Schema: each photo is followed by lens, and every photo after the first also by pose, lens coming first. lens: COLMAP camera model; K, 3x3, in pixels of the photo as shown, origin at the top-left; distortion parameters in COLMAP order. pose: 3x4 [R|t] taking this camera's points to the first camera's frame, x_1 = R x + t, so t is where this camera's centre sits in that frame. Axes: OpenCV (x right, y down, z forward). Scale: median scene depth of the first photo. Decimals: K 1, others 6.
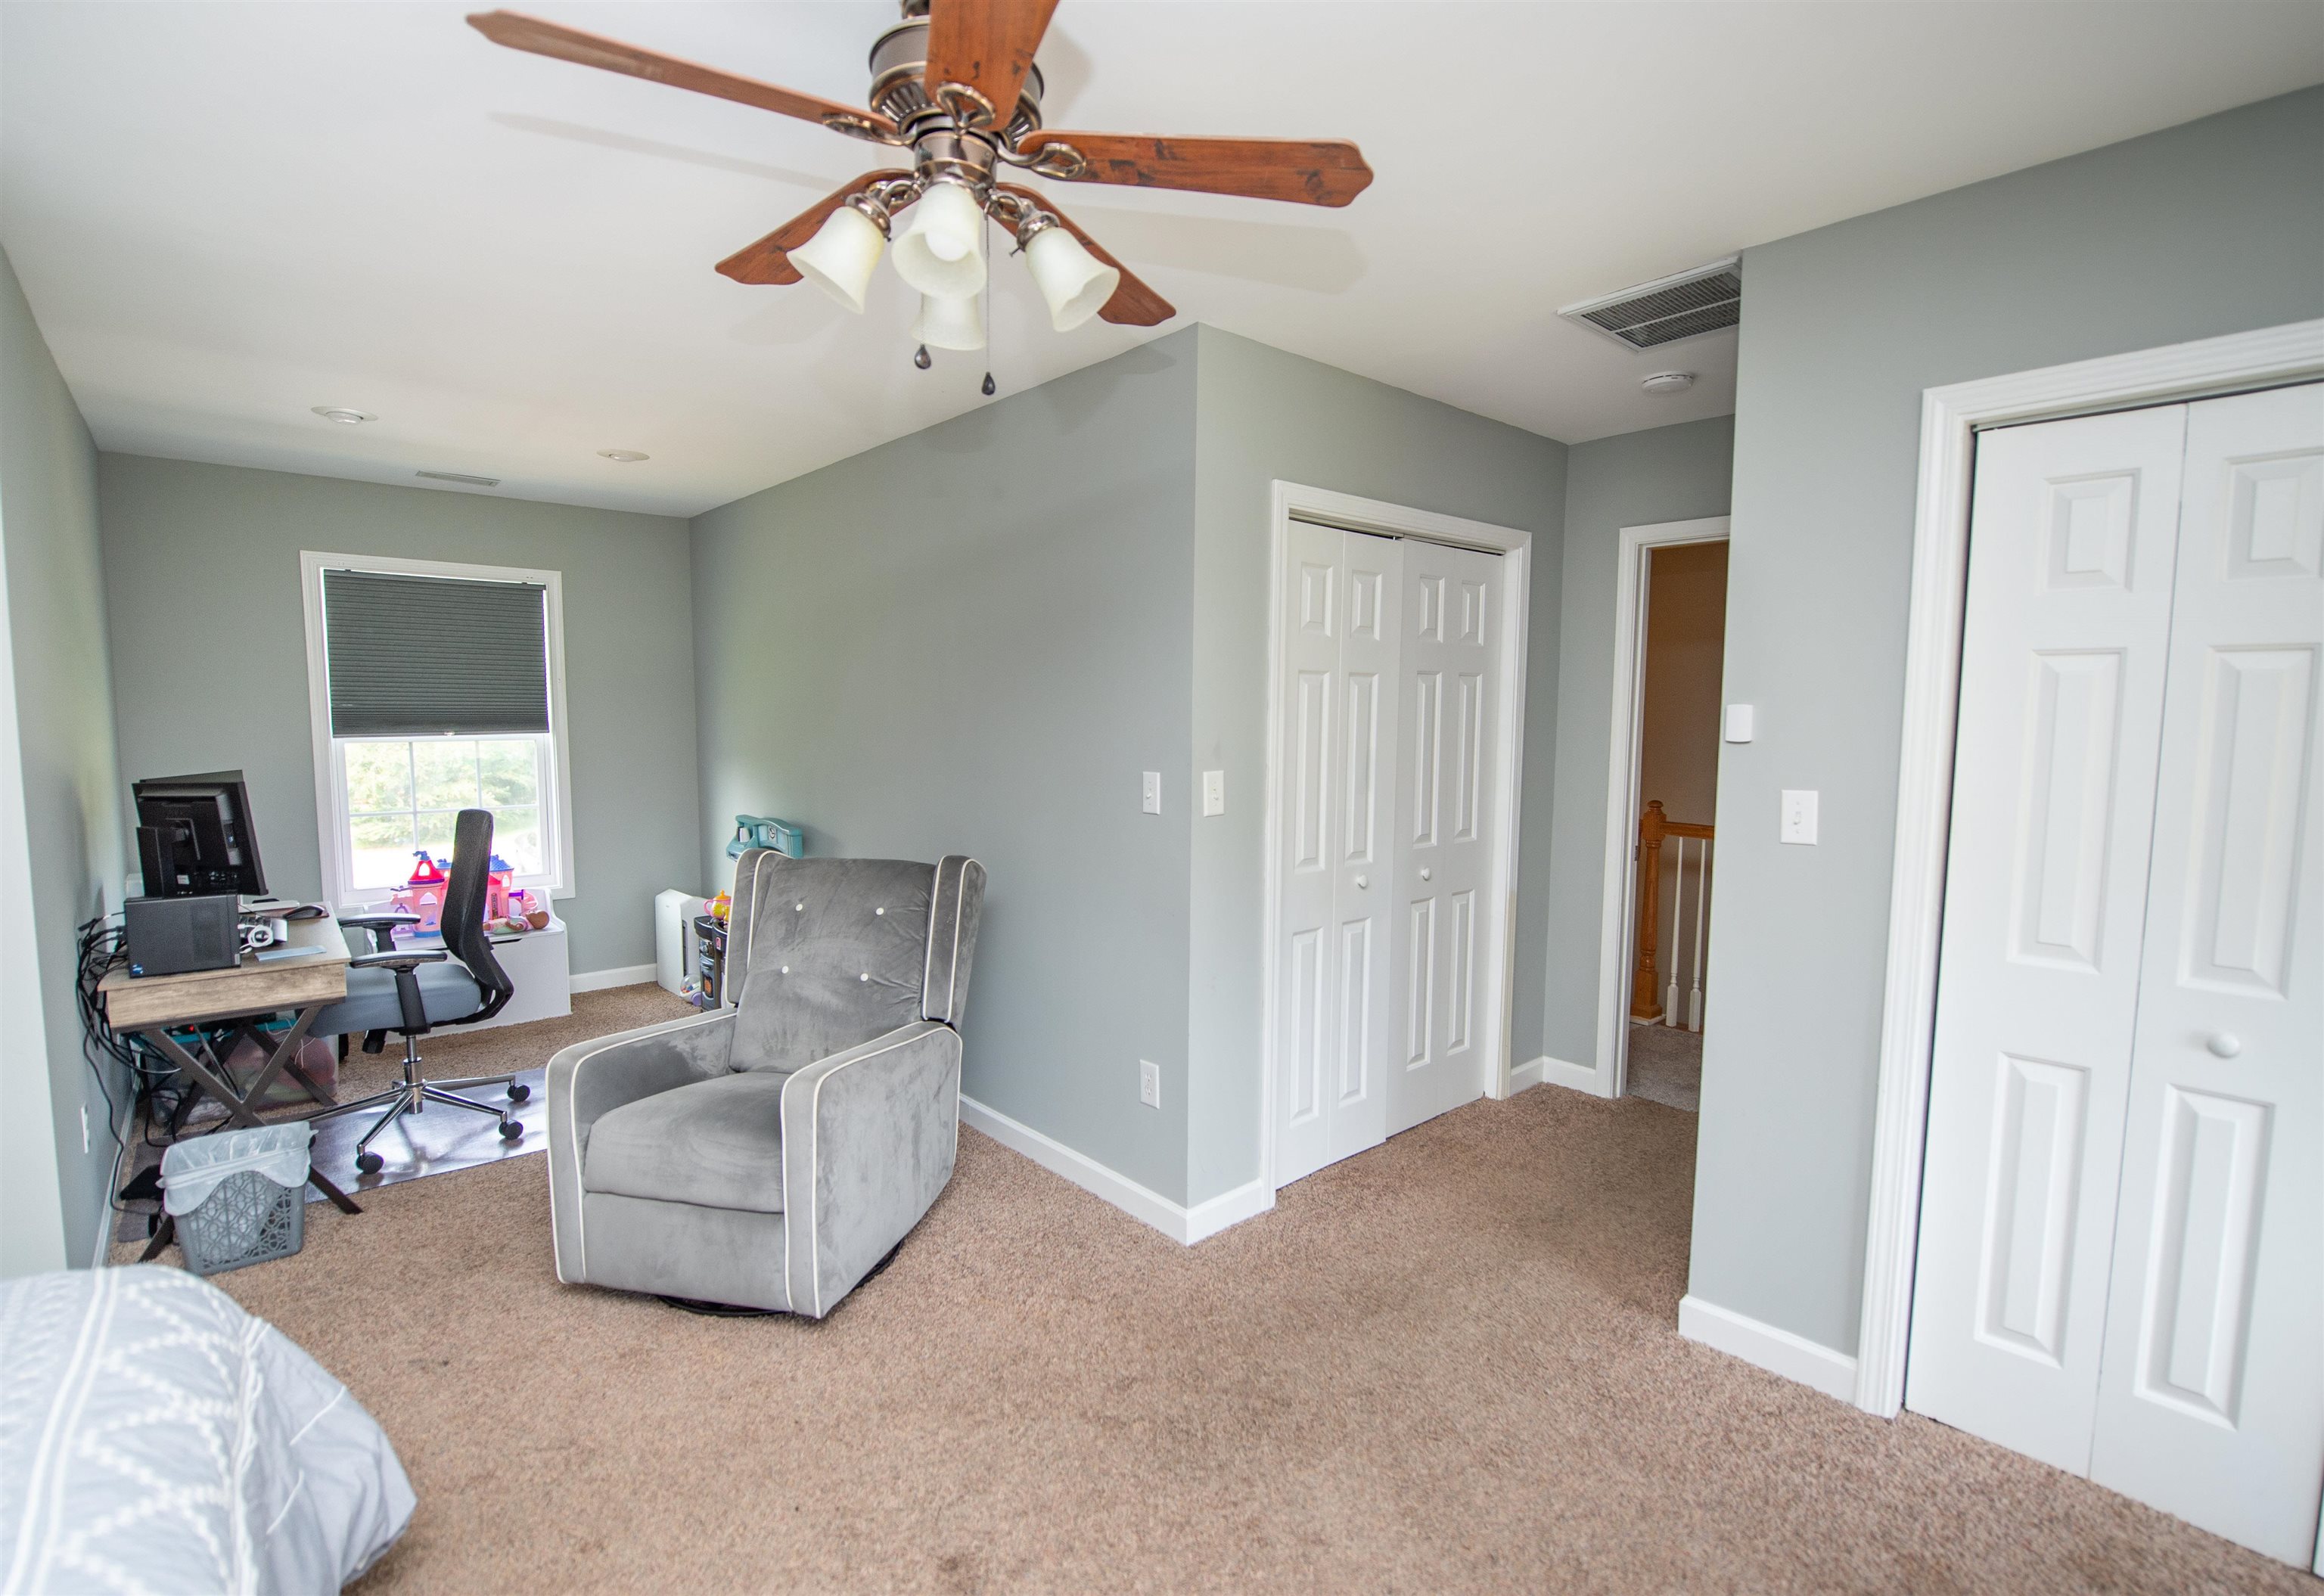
lens RADIAL K [[1088.7, 0, 1159.3], [0, 1088.7, 807.7], [0, 0, 1]] dist [0.001303, 0.000131]
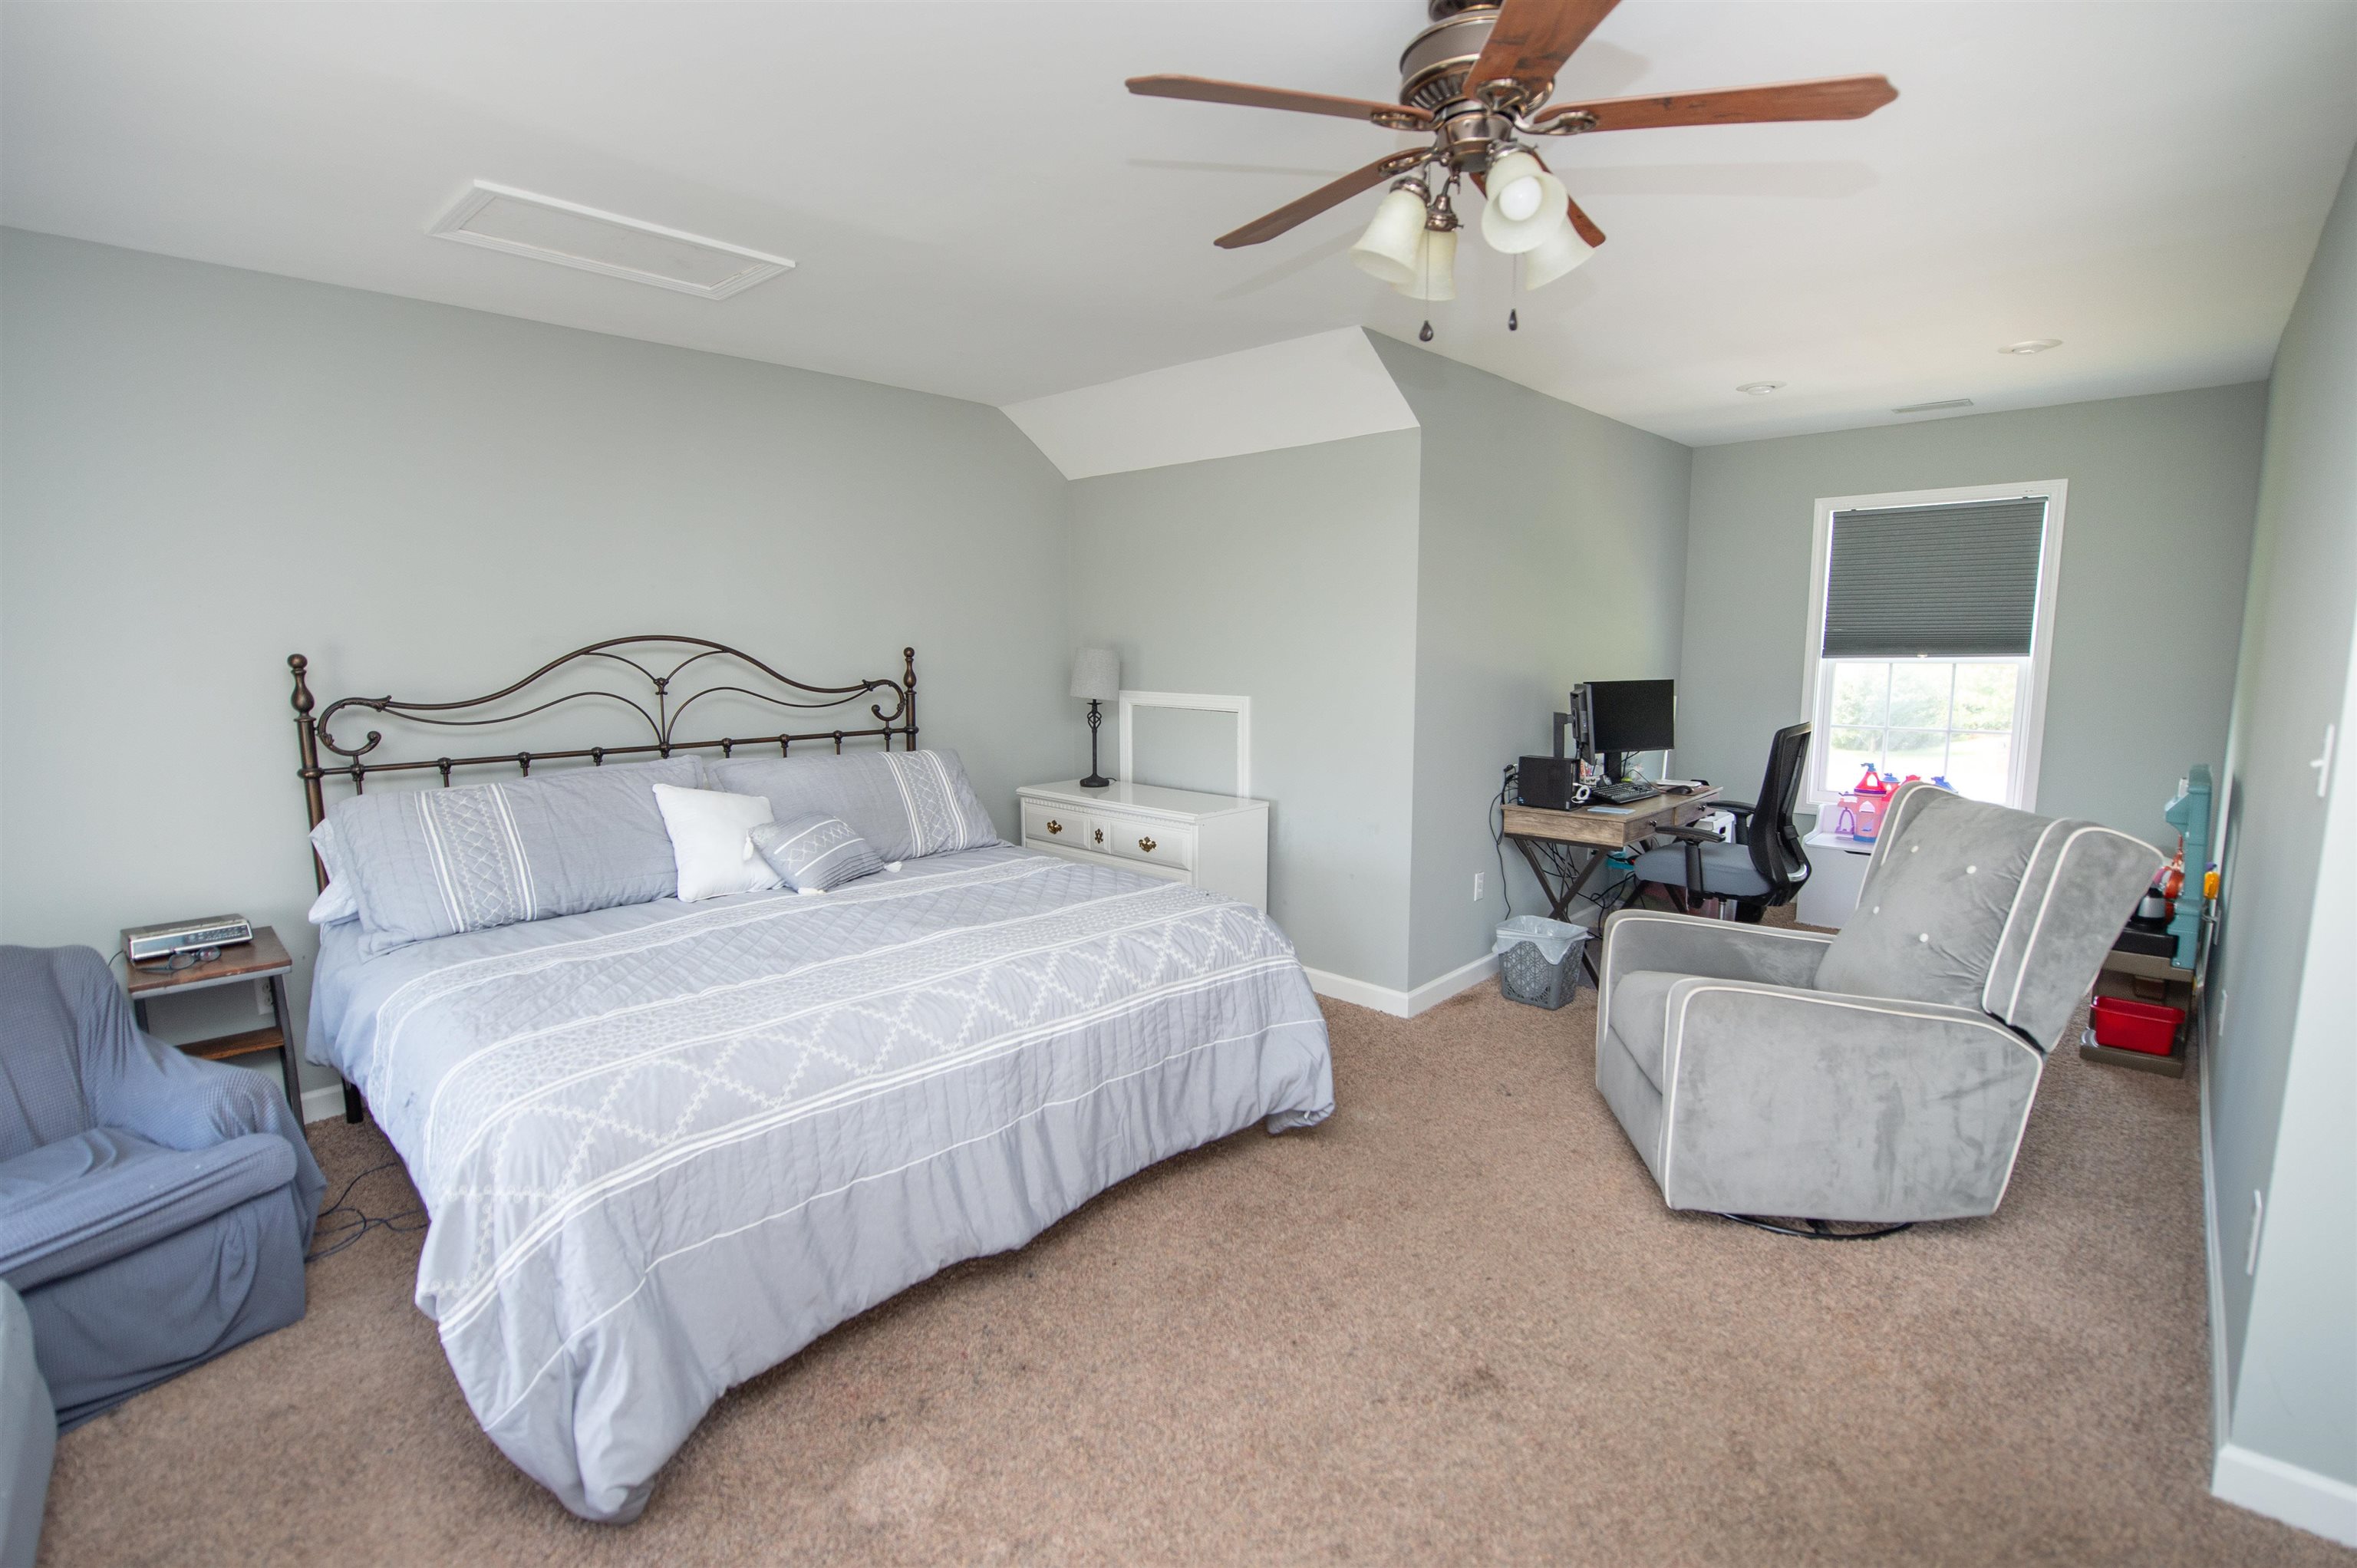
lens RADIAL K [[1069.8, 0, 1177.6], [0, 1069.8, 794.2], [0, 0, 1]] dist [-0.014968, -0.001128]
pose [[0.087108, 0.138192, -0.986567, 0.333259], [-0.082010, 0.987965, 0.131147, -0.012740], [0.992817, 0.069484, 0.097393, 0.218820]]
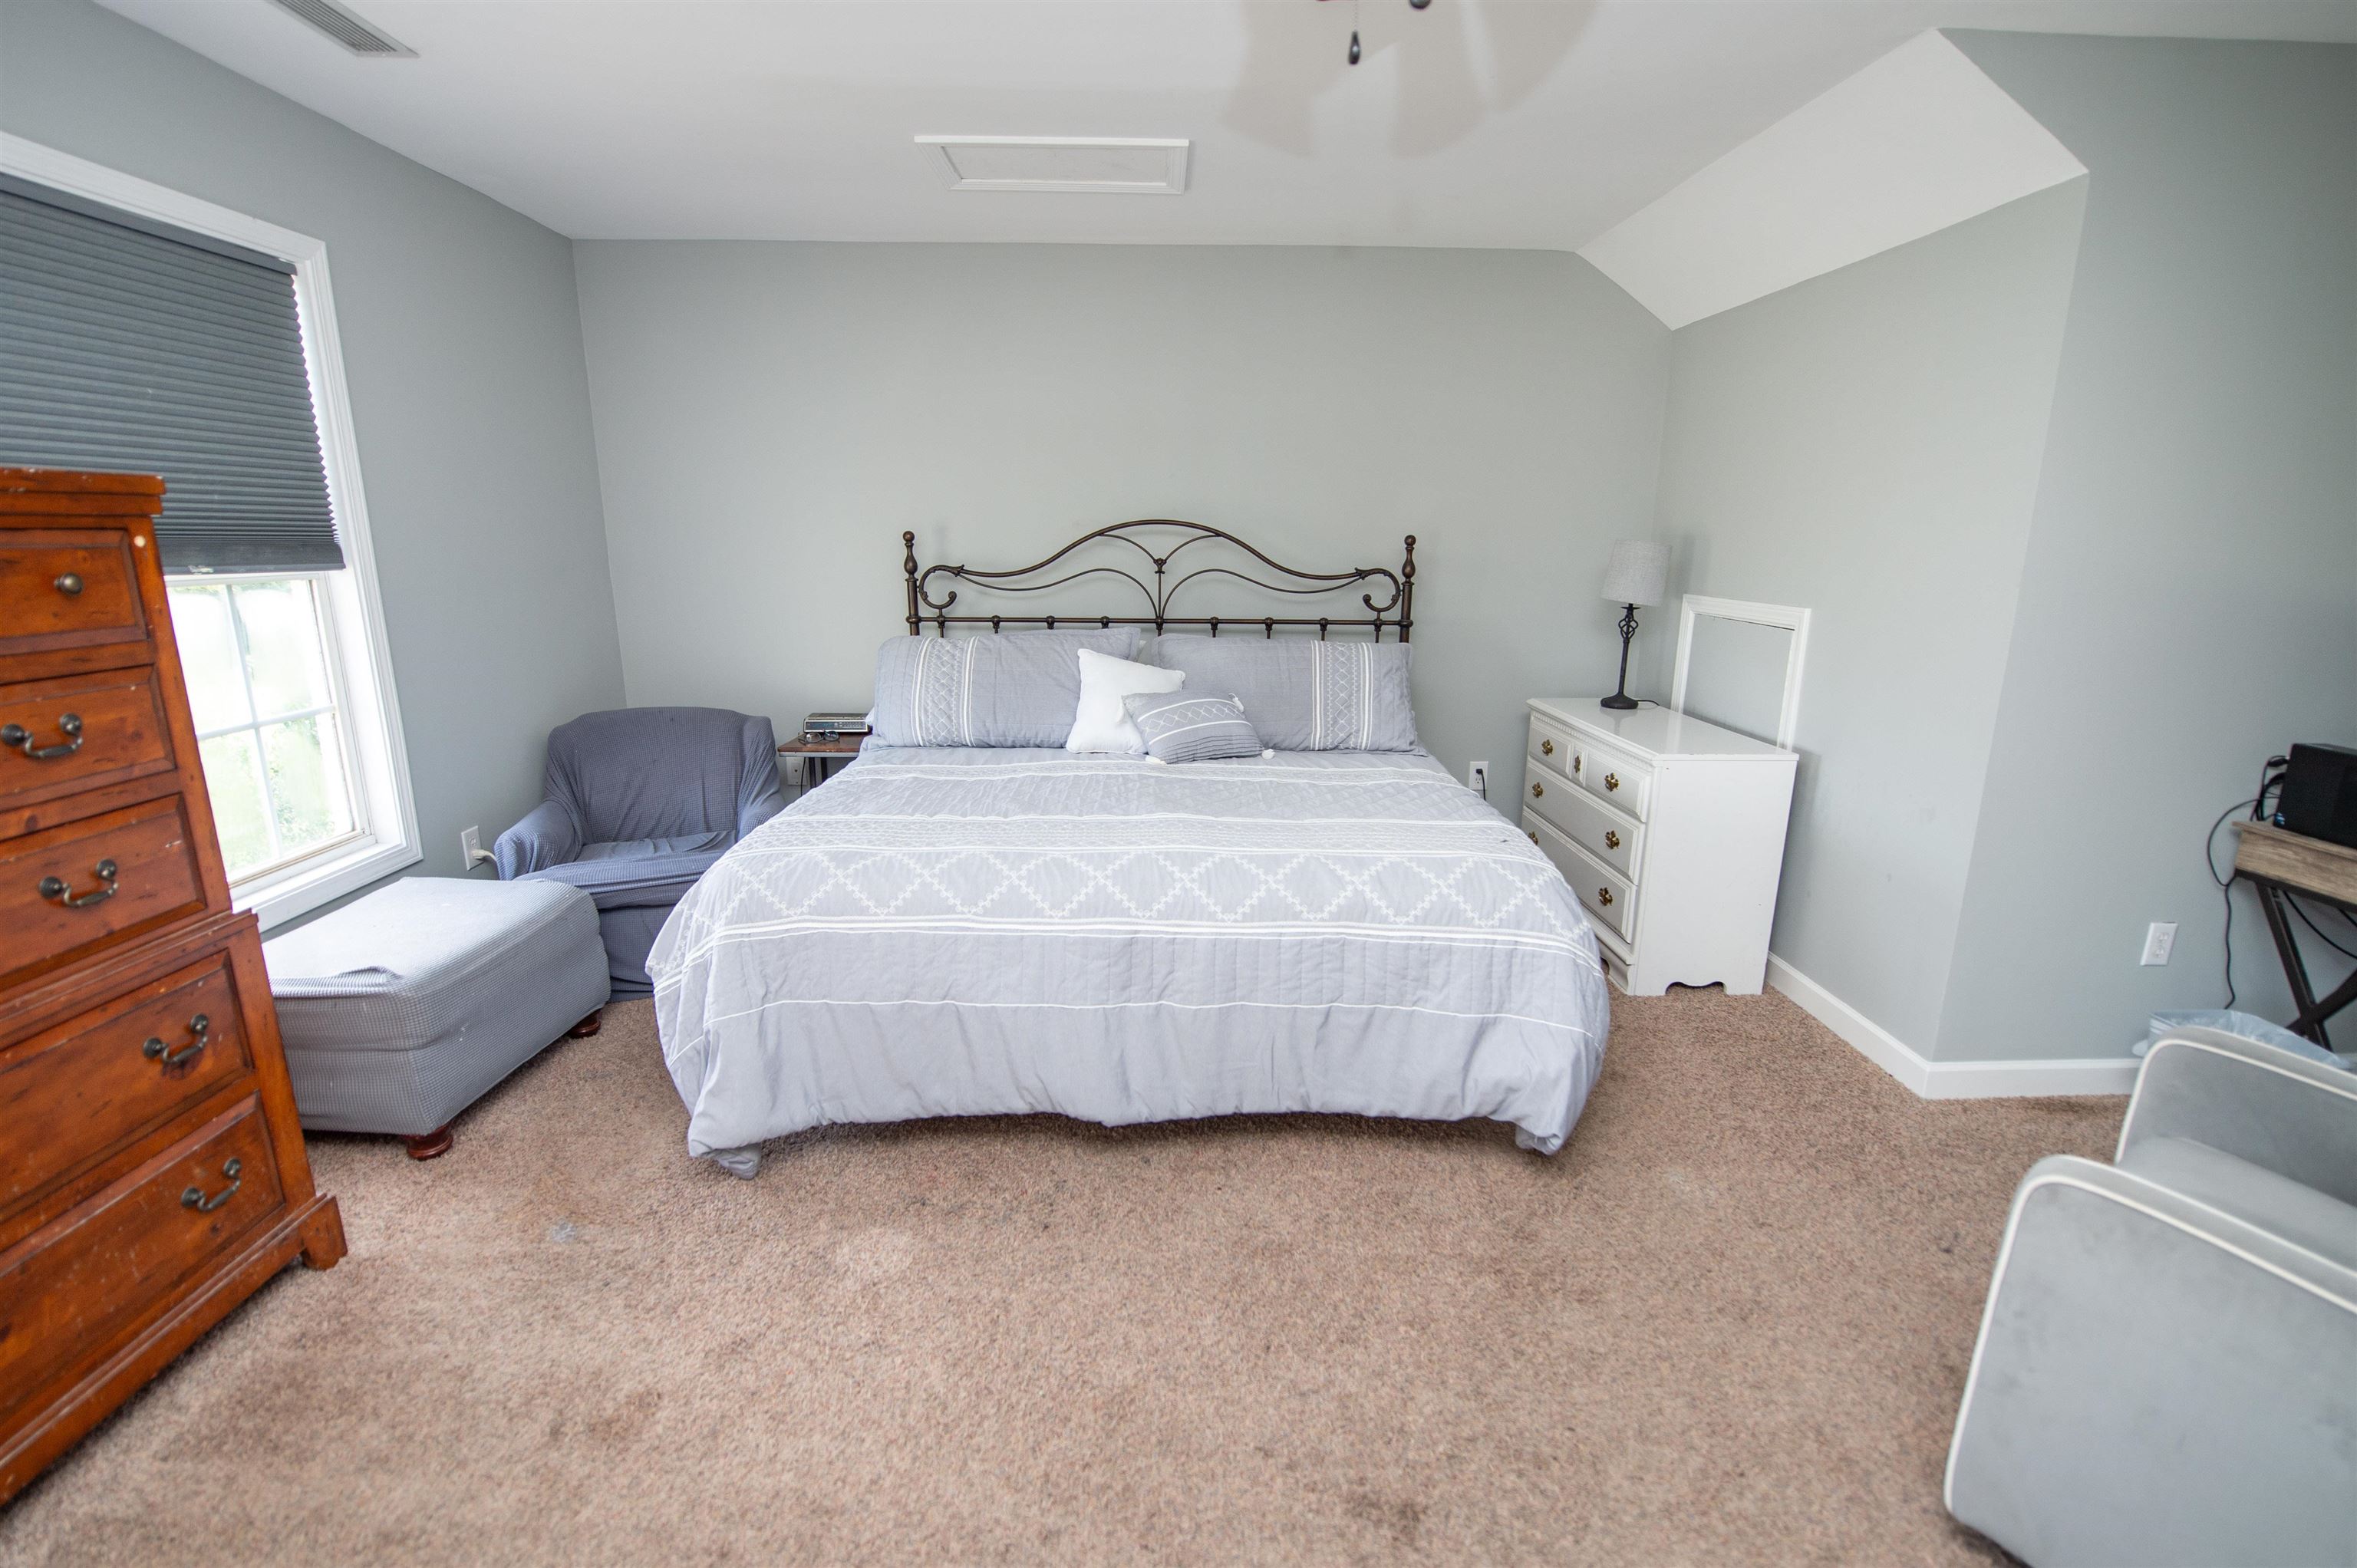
lens RADIAL K [[1069.8, 0, 1177.6], [0, 1069.8, 794.2], [0, 0, 1]] dist [-0.014968, -0.001128]
pose [[-0.652356, 0.168522, -0.738940, 0.187786], [-0.076317, 0.955406, 0.285263, -0.030294], [0.754060, 0.242487, -0.610404, 0.513102]]
